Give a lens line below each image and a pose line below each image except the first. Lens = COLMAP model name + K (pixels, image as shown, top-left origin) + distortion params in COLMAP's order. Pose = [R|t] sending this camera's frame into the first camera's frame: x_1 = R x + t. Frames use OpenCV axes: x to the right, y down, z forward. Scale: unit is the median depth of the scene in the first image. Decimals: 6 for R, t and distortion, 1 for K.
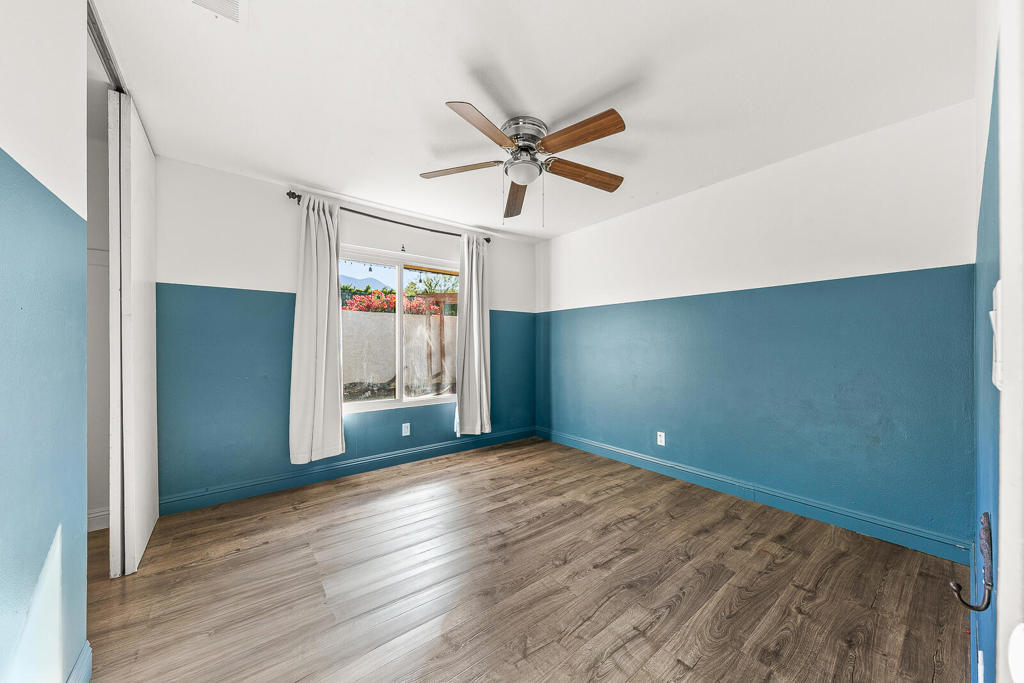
lens RADIAL K [[357.7, 0, 520.4], [0, 357.7, 344.3], [0, 0, 1]] dist [0.005229, -0.000887]
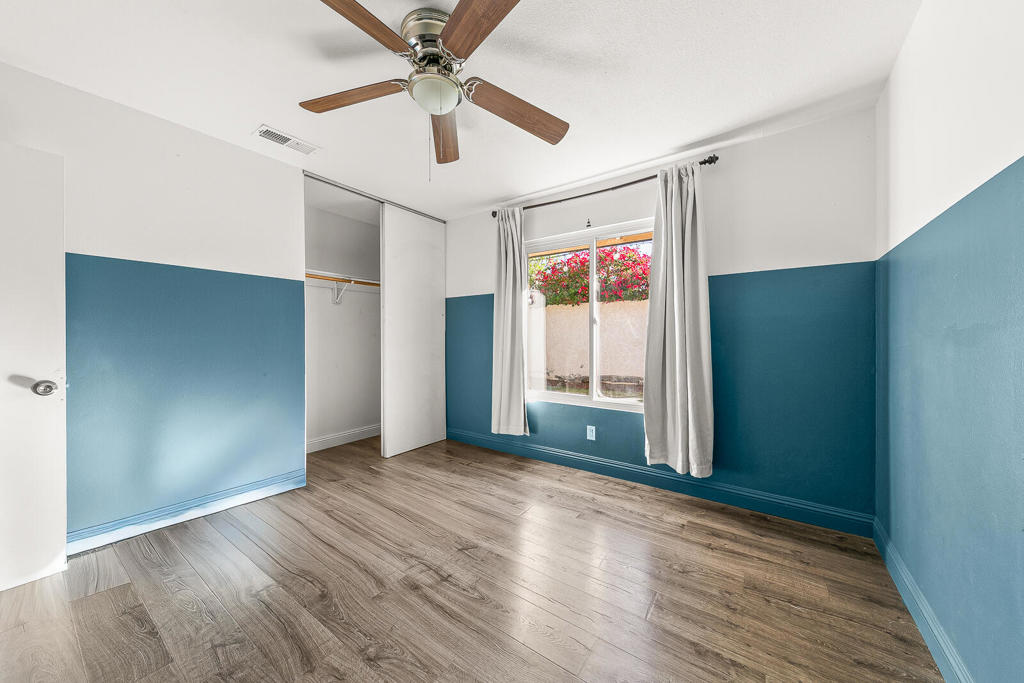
lens RADIAL K [[357.7, 0, 517.6], [0, 357.7, 340.2], [0, 0, 1]] dist [0.005229, -0.000887]
pose [[0.268671, 0.015228, -0.963112, 0.459372], [0.007418, 0.999813, 0.017878, -0.004038], [0.963203, -0.011947, 0.268508, 0.592913]]
